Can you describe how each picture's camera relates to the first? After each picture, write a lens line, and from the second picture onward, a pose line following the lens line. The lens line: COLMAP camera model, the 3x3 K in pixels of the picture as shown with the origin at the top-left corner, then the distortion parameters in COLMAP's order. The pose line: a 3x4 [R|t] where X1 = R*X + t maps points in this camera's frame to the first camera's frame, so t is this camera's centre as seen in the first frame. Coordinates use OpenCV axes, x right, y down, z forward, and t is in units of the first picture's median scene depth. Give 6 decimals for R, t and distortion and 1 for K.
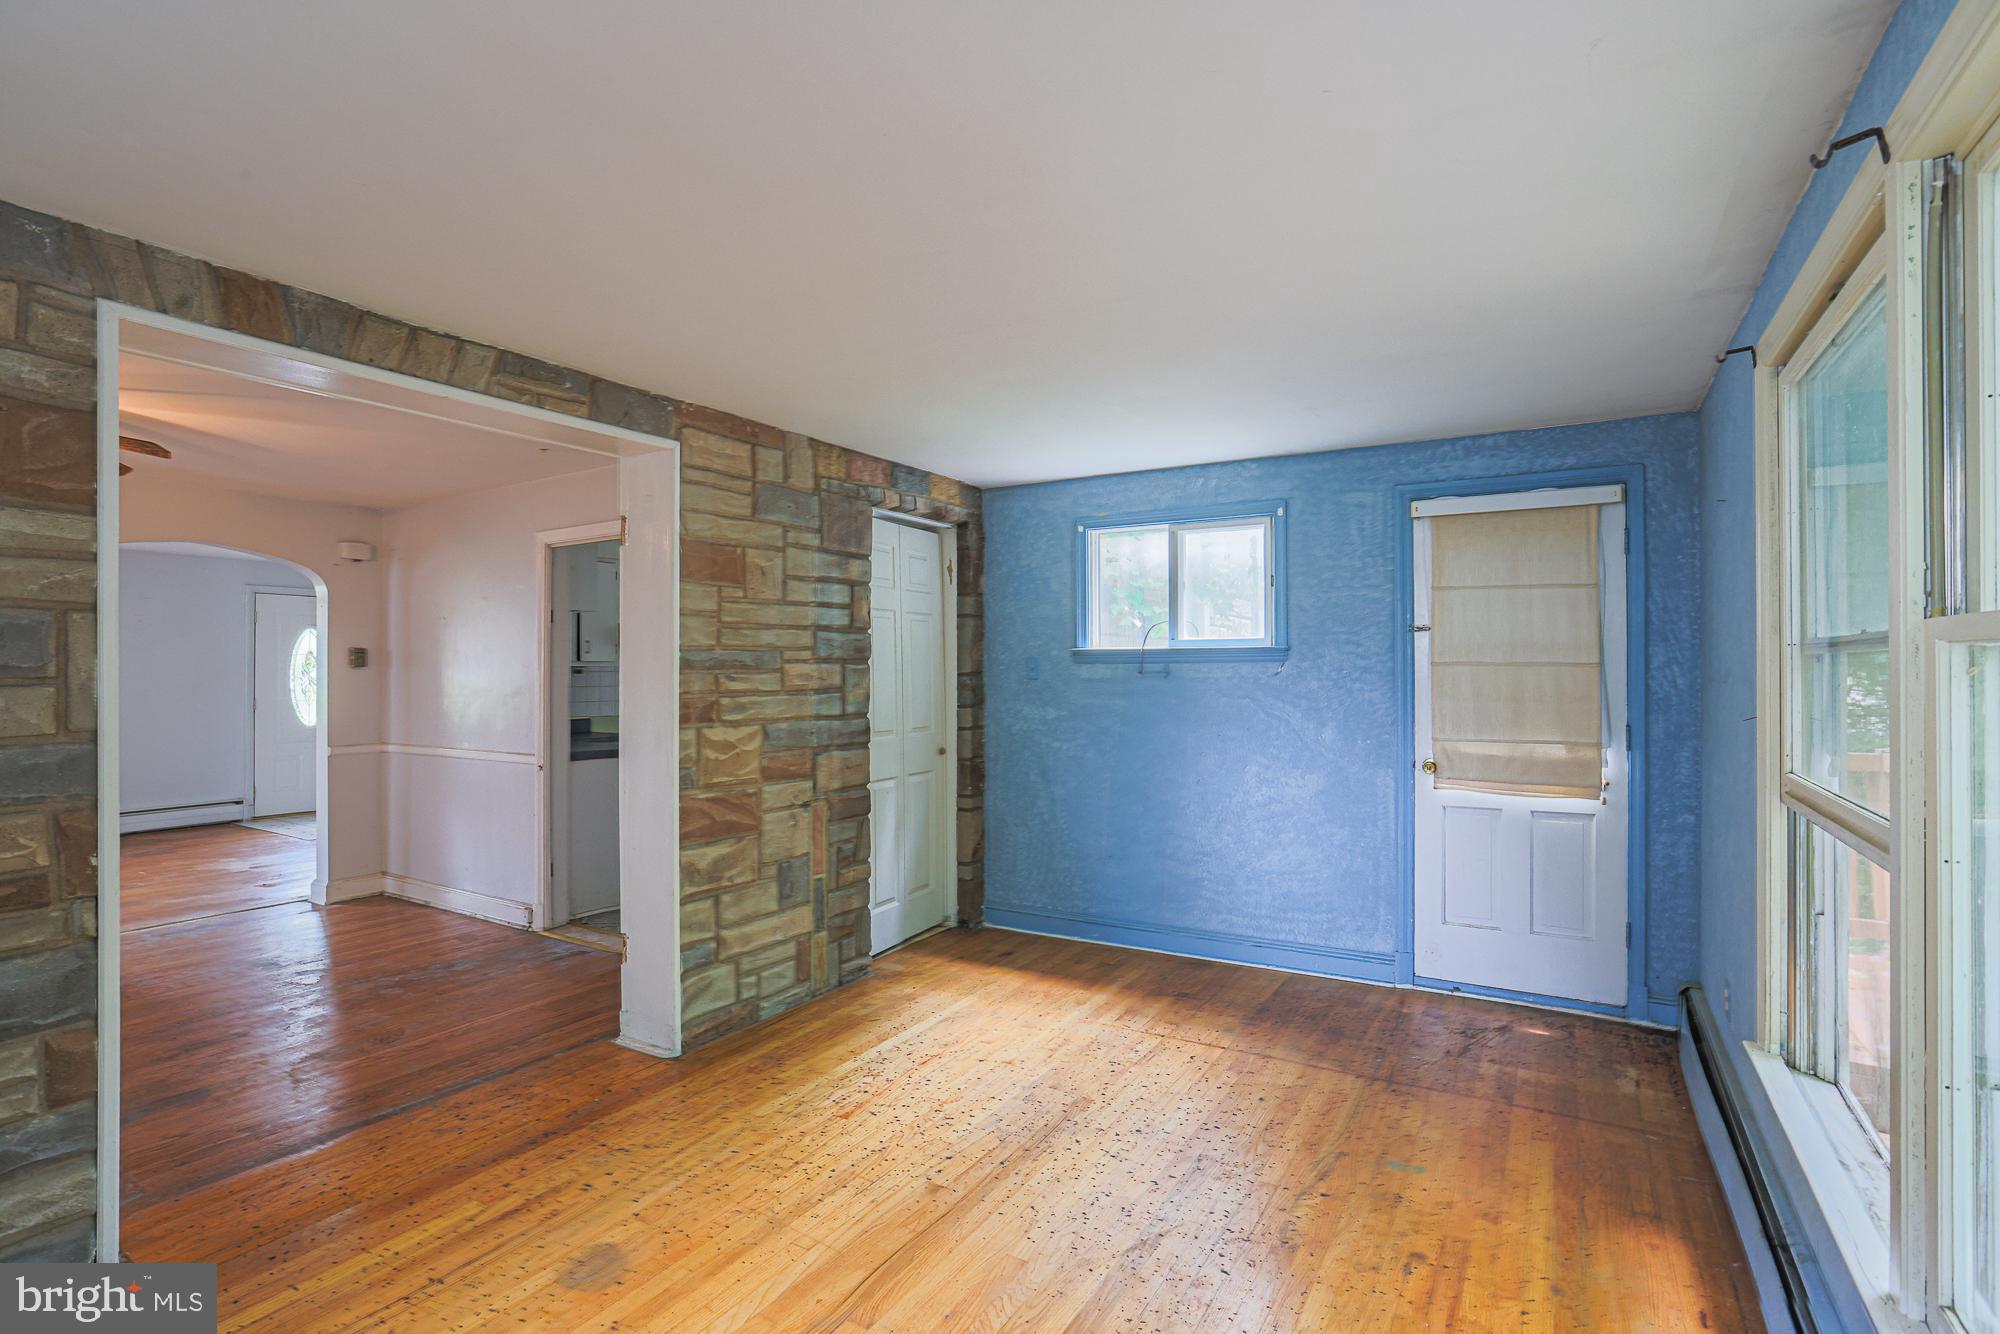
lens RADIAL K [[957.3, 0, 989.8], [0, 957.3, 678.2], [0, 0, 1]] dist [-0.066396, 0.026619]
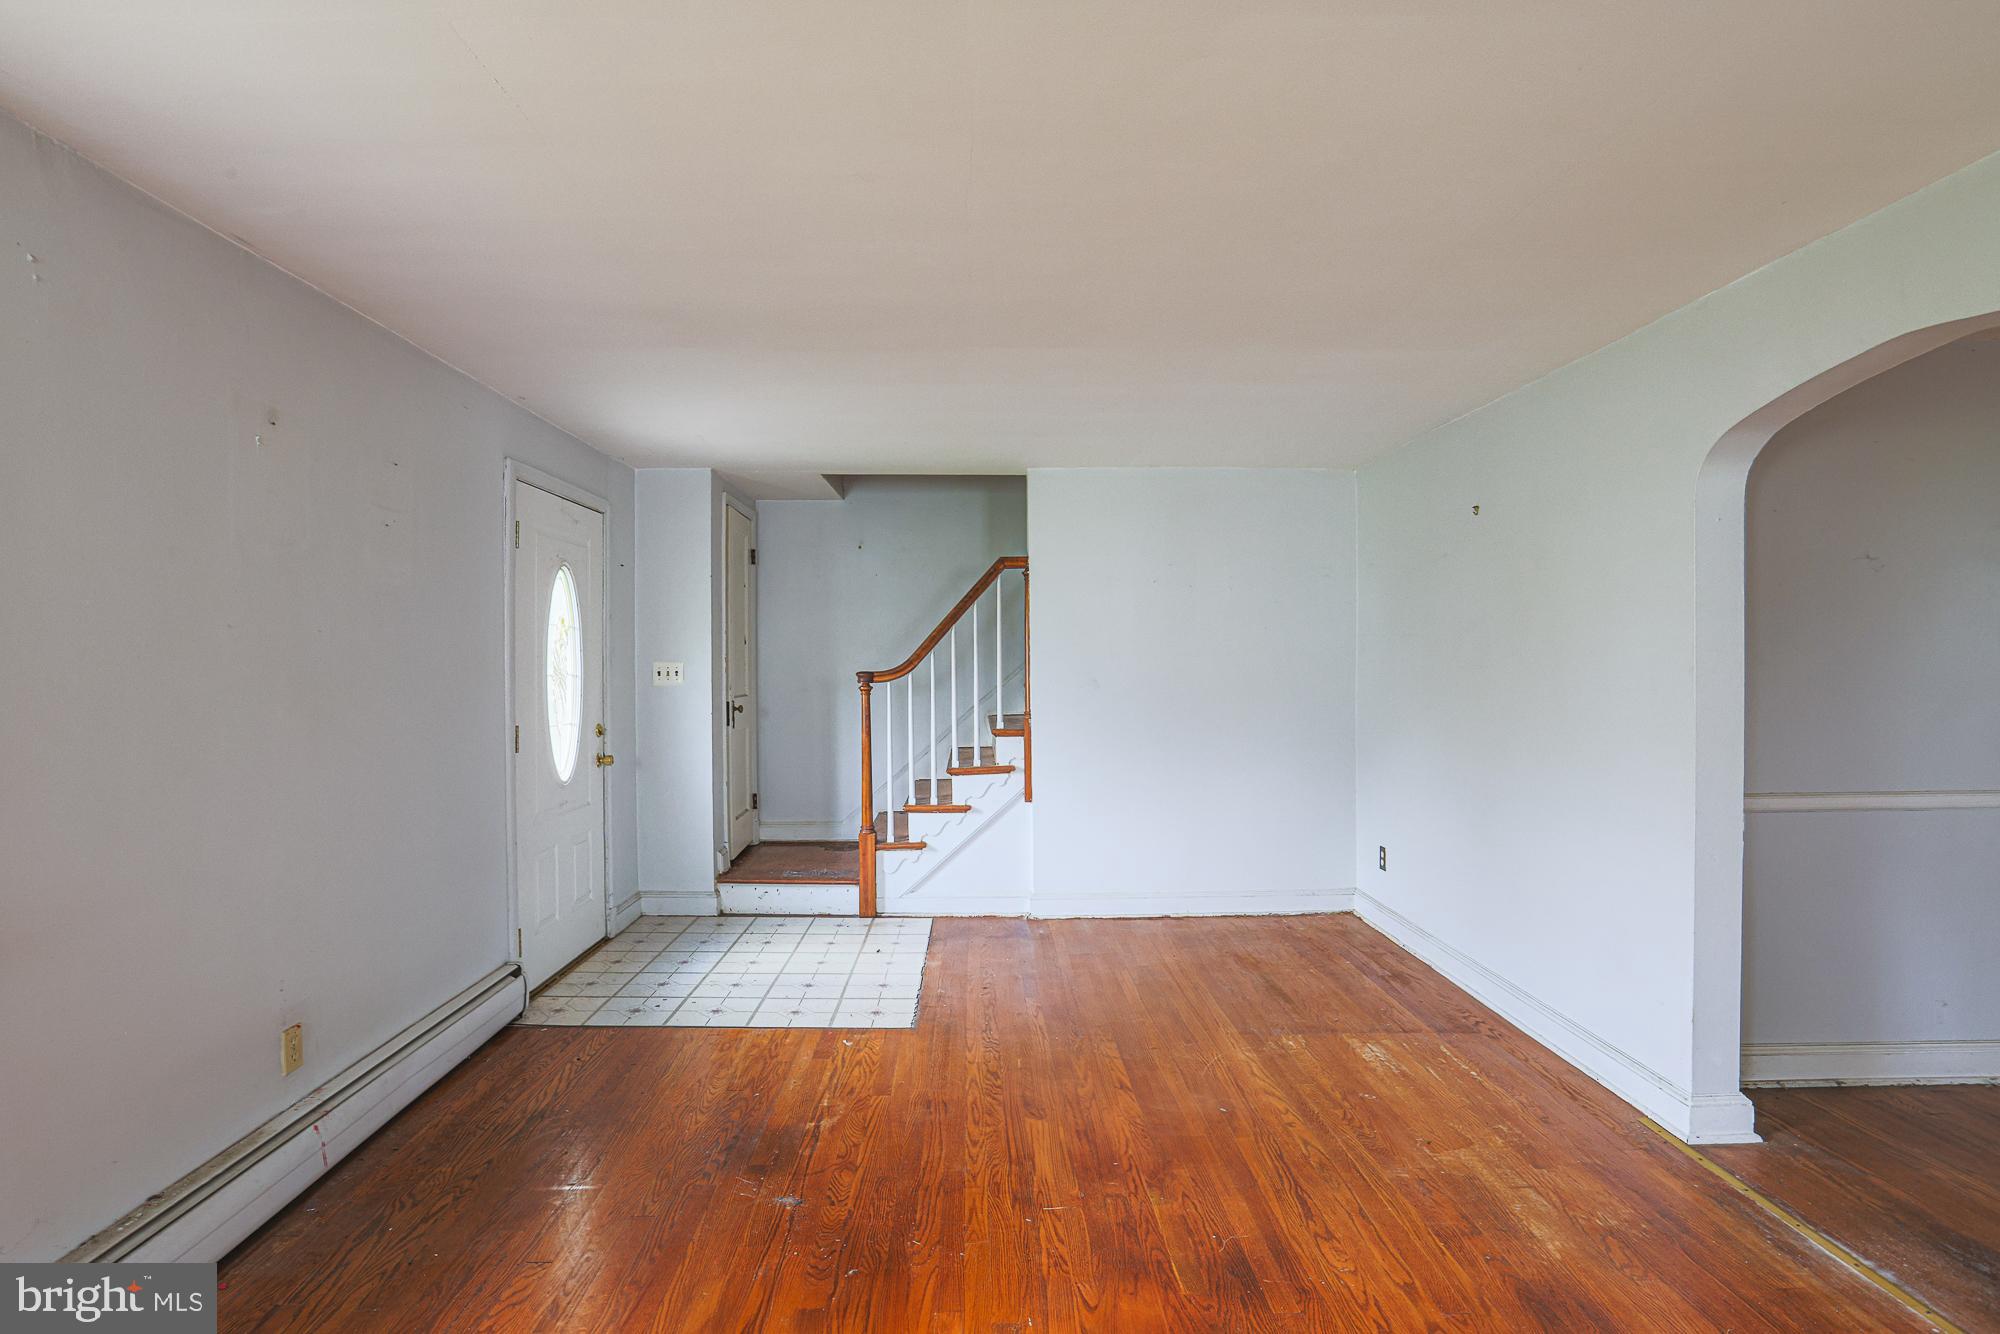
lens RADIAL K [[975.3, 0, 968.8], [0, 975.3, 673.2], [0, 0, 1]] dist [-0.067802, 0.030171]
pose [[0.850107, -0.002801, 0.526603, -2.733844], [0.003905, 0.999992, -0.000986, 0.005950], [-0.526596, 0.002895, 0.850111, 1.664052]]
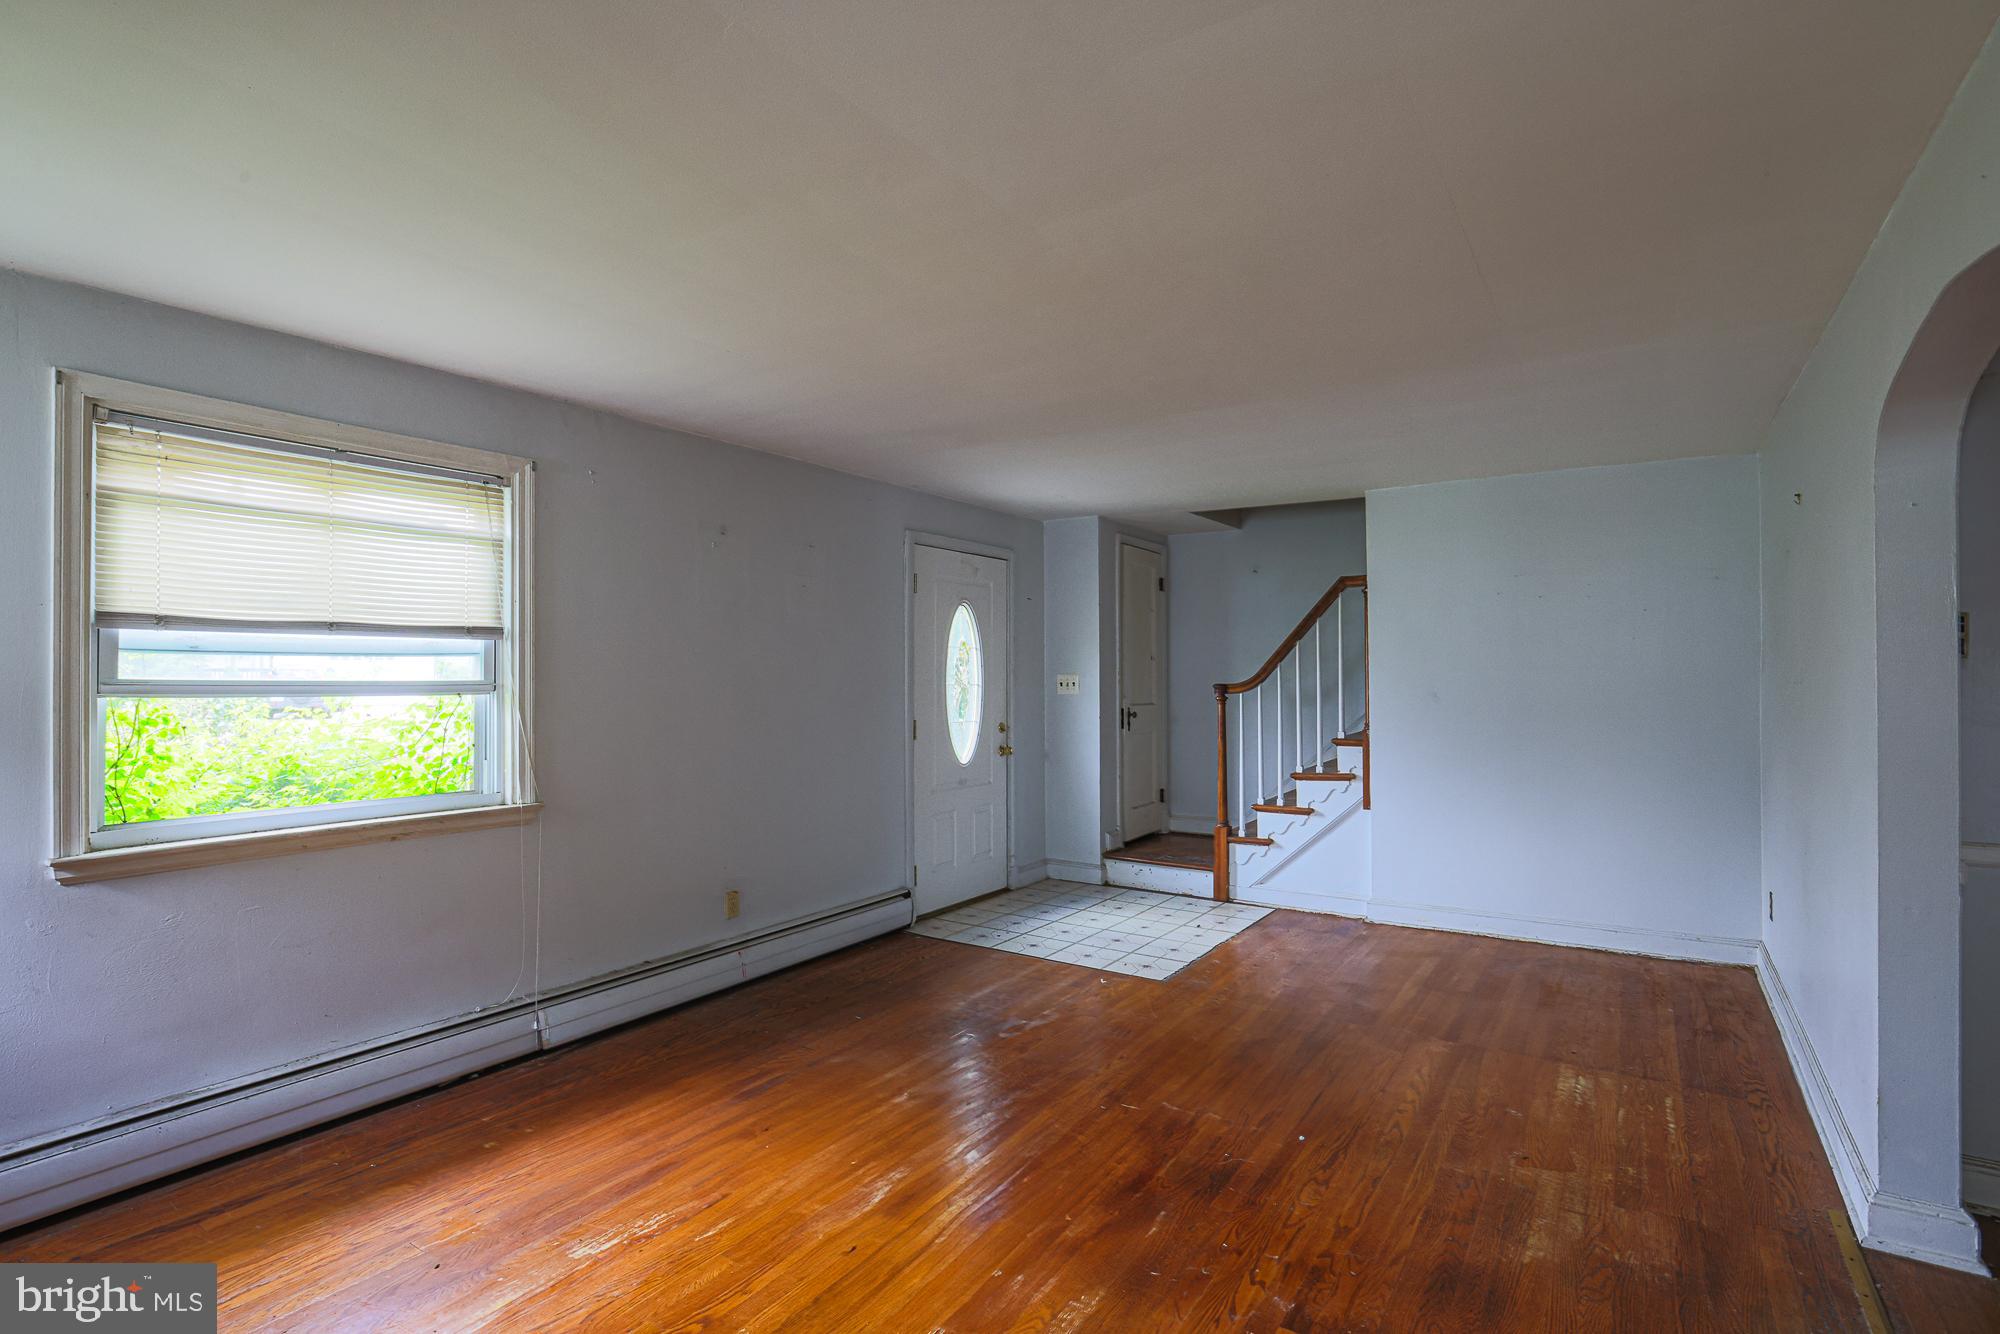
lens RADIAL K [[957.3, 0, 989.8], [0, 957.3, 678.2], [0, 0, 1]] dist [-0.066396, 0.026619]
pose [[0.998961, 0.005426, -0.045255, -2.301781], [-0.005832, 0.999944, -0.008862, 0.009473], [0.045204, 0.009117, 0.998936, 1.243316]]
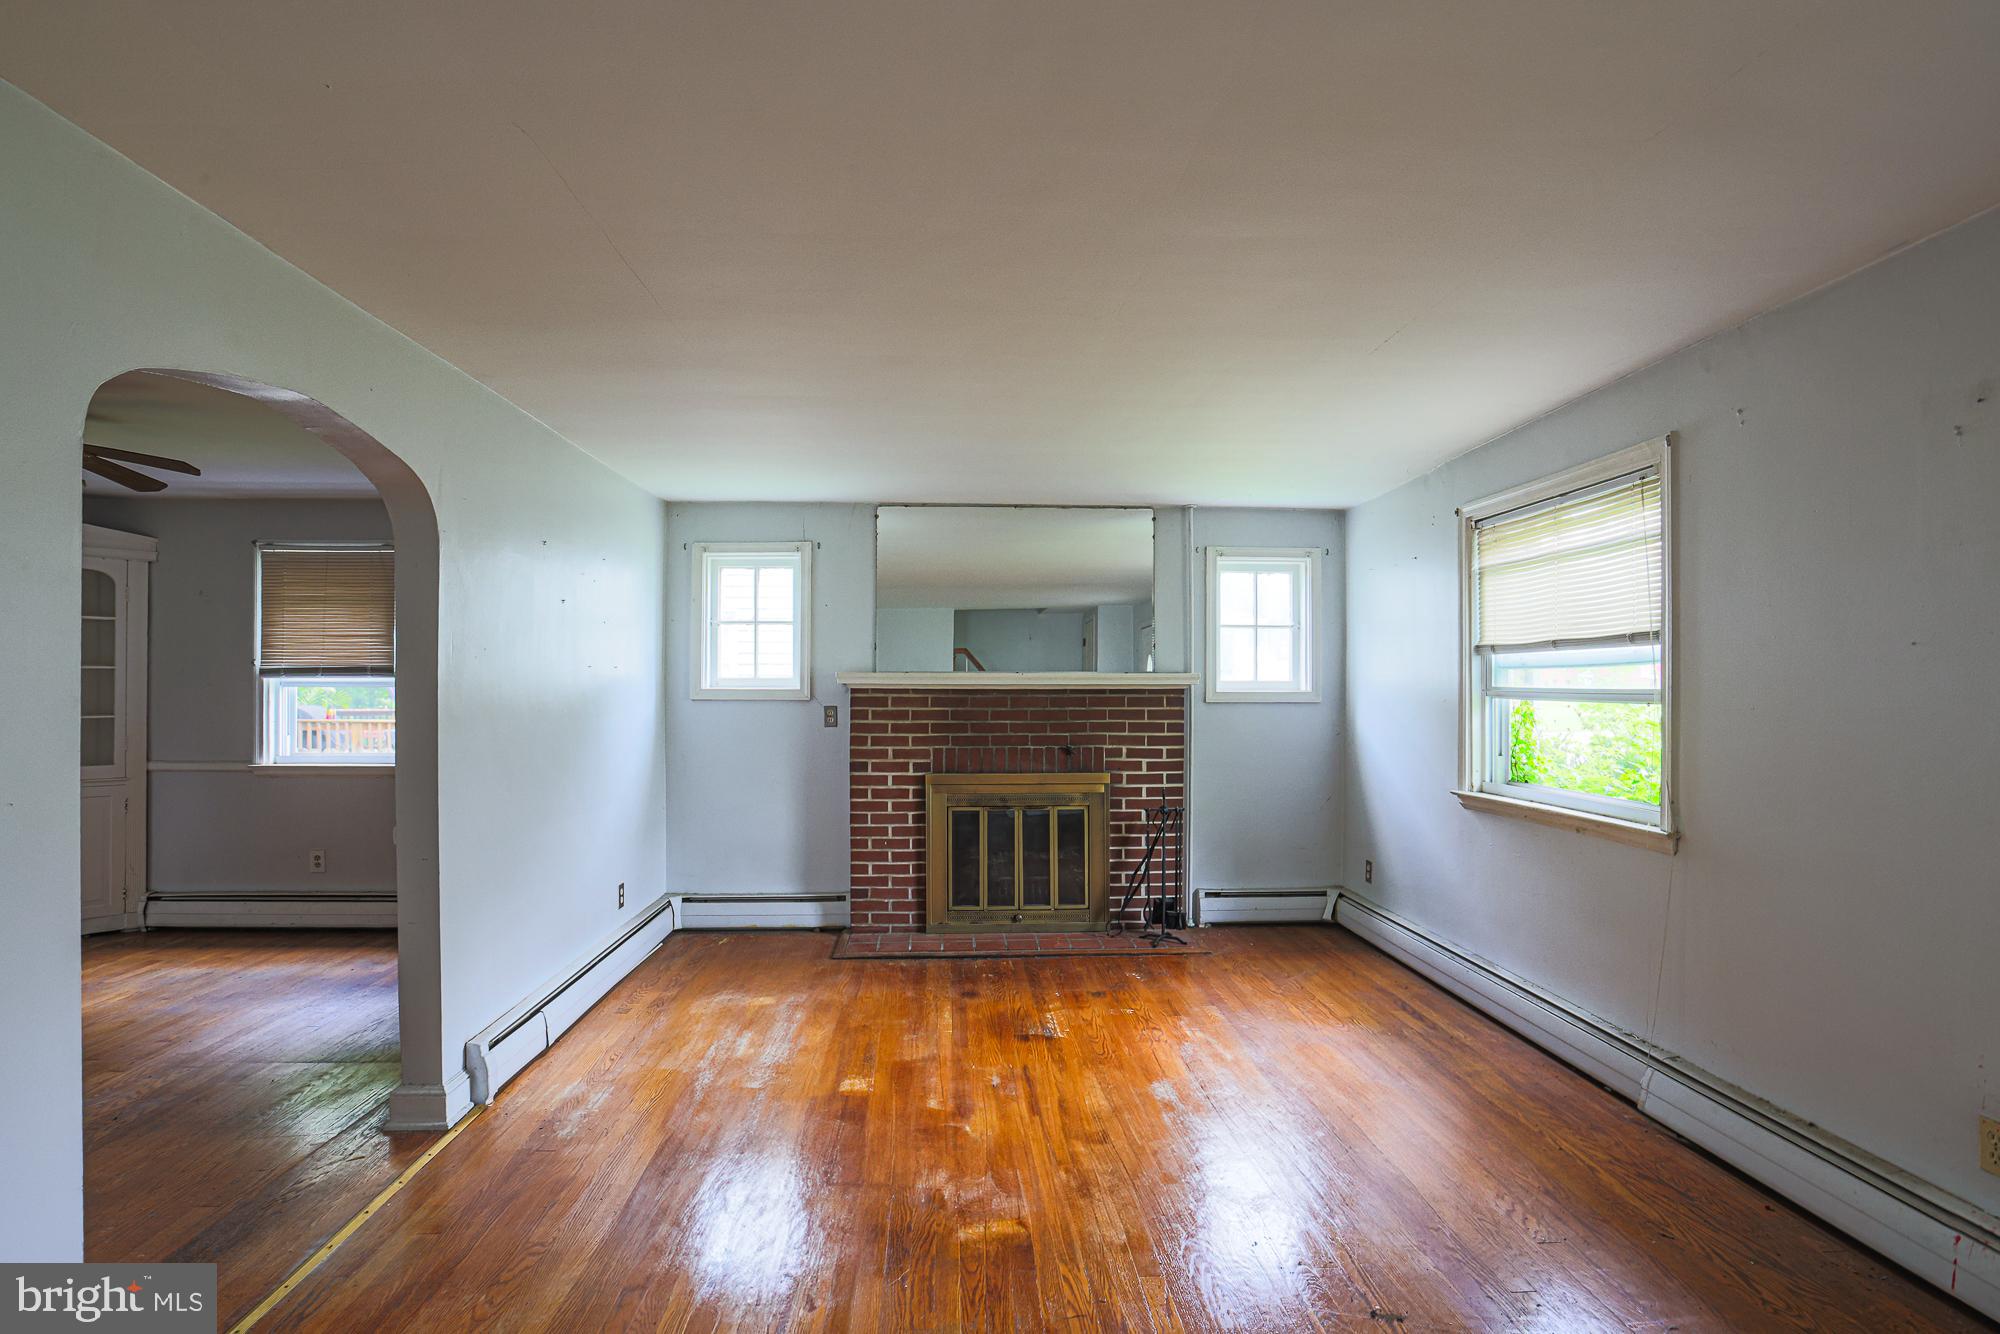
lens RADIAL K [[957.3, 0, 989.8], [0, 957.3, 678.2], [0, 0, 1]] dist [-0.066396, 0.026619]
pose [[-0.827054, 0.004973, -0.562101, -1.688306], [0.003221, 0.999986, 0.004109, -0.016119], [0.562113, 0.001588, -0.827059, 3.005338]]
